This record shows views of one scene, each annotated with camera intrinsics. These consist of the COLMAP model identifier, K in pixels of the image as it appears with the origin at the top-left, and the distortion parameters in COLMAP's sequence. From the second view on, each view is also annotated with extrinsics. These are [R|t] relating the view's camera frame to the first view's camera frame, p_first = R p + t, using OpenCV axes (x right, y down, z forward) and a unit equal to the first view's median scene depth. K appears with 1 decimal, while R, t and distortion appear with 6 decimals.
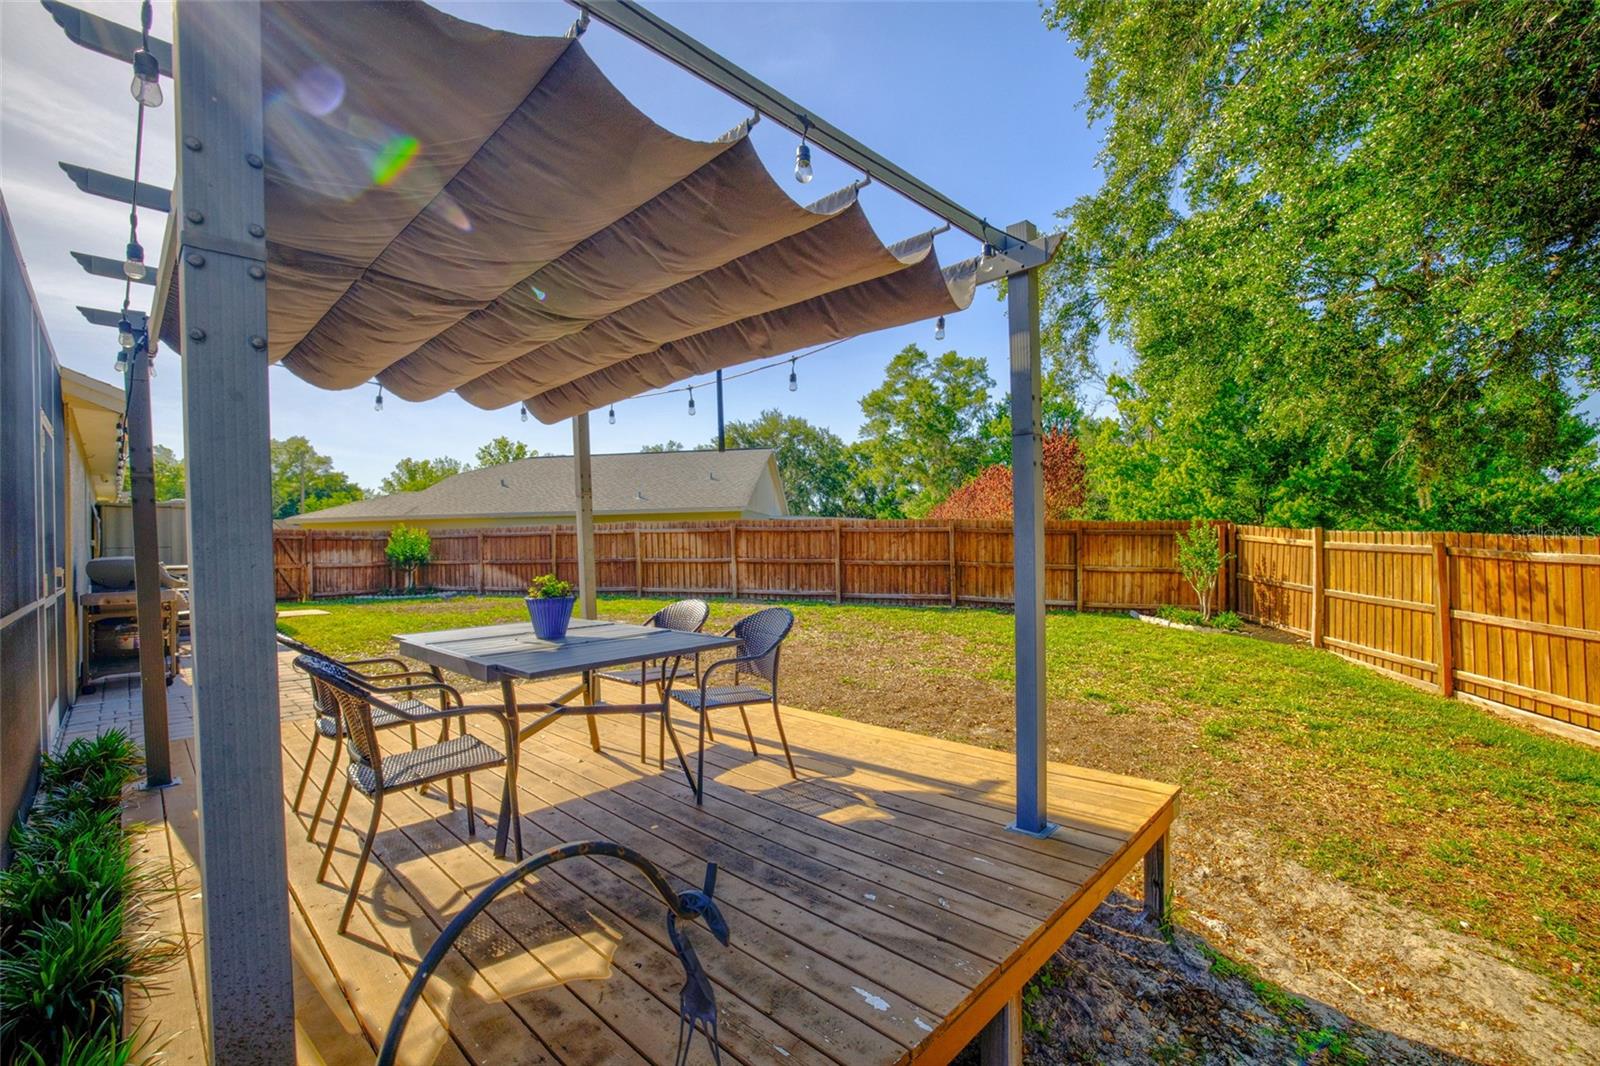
lens RADIAL K [[682.7, 0, 807.2], [0, 682.7, 538.0], [0, 0, 1]] dist [-0.042722, 0.014731]
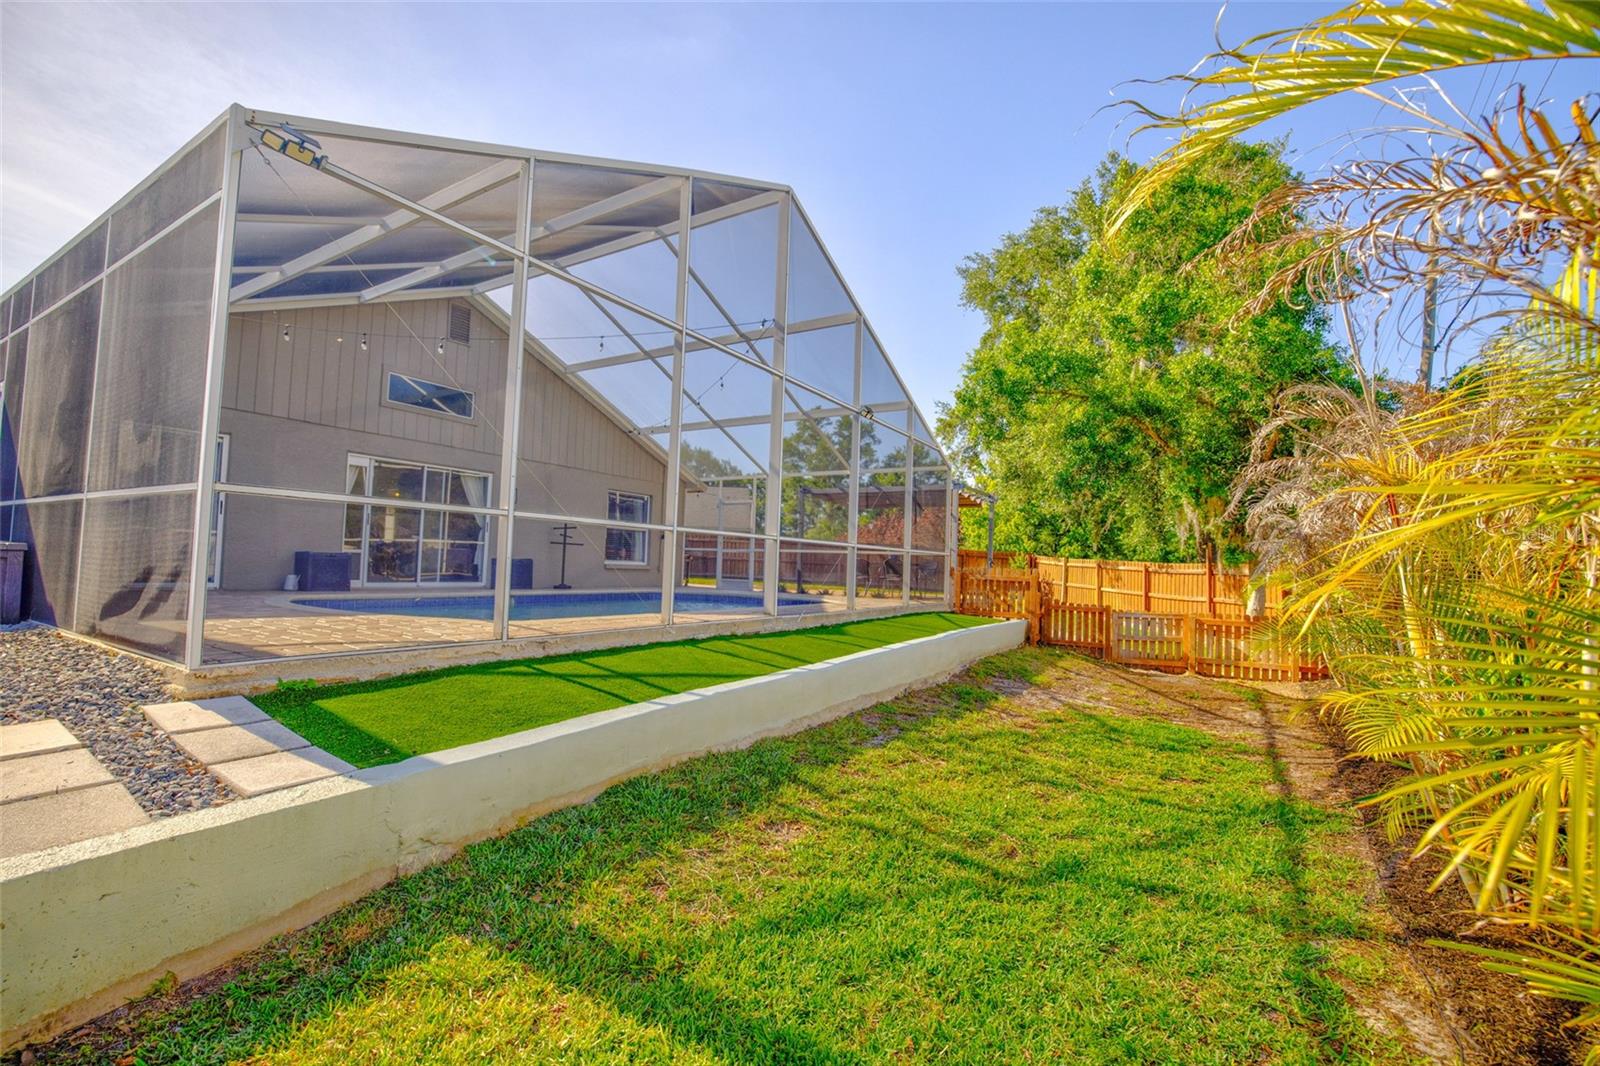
lens RADIAL K [[682.7, 0, 800.8], [0, 682.7, 532.7], [0, 0, 1]] dist [-0.042722, 0.014731]
pose [[0.976151, 0.064926, 0.207155, -0.298208], [-0.056239, 0.997284, -0.047556, 0.029774], [-0.209680, 0.034771, 0.977152, -0.527145]]
